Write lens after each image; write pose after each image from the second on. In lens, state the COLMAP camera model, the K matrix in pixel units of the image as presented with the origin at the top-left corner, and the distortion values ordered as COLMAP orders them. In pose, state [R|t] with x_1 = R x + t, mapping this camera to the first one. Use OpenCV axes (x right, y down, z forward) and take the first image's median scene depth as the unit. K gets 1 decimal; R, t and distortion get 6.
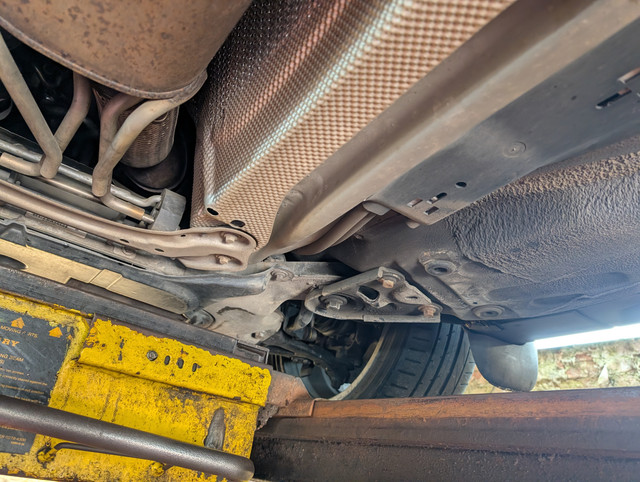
lens RADIAL K [[468.3, 0, 320.0], [0, 468.3, 241.0], [0, 0, 1]] dist [-0.002300, -0.001968]
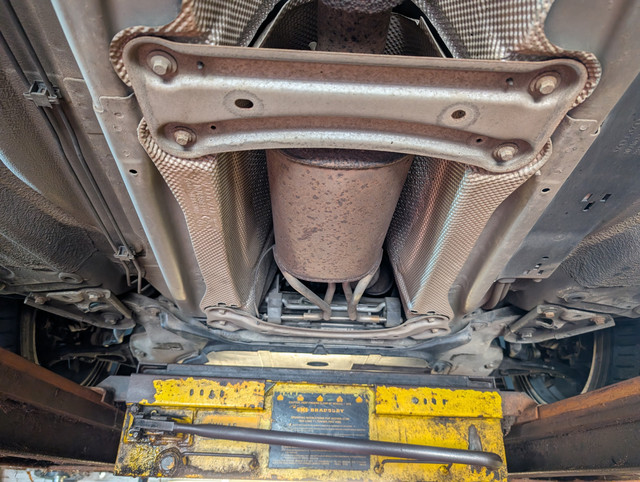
lens RADIAL K [[464.6, 0, 325.8], [0, 464.6, 243.8], [0, 0, 1]] dist [-0.001712, 0.000576]
pose [[0.826507, -0.360416, -0.432418, 0.258257], [0.333607, 0.932341, -0.139453, -0.130384], [0.453423, -0.028999, 0.890824, -0.516989]]
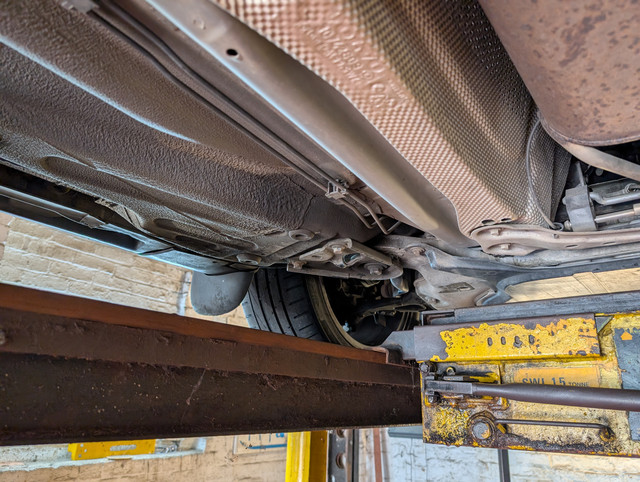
lens RADIAL K [[464.6, 0, 325.8], [0, 464.6, 243.8], [0, 0, 1]] dist [-0.001712, 0.000576]
pose [[0.272226, -0.432179, -0.859717, 0.068887], [0.448533, 0.847449, -0.283986, -0.098816], [0.851300, -0.308303, 0.424544, -0.160510]]
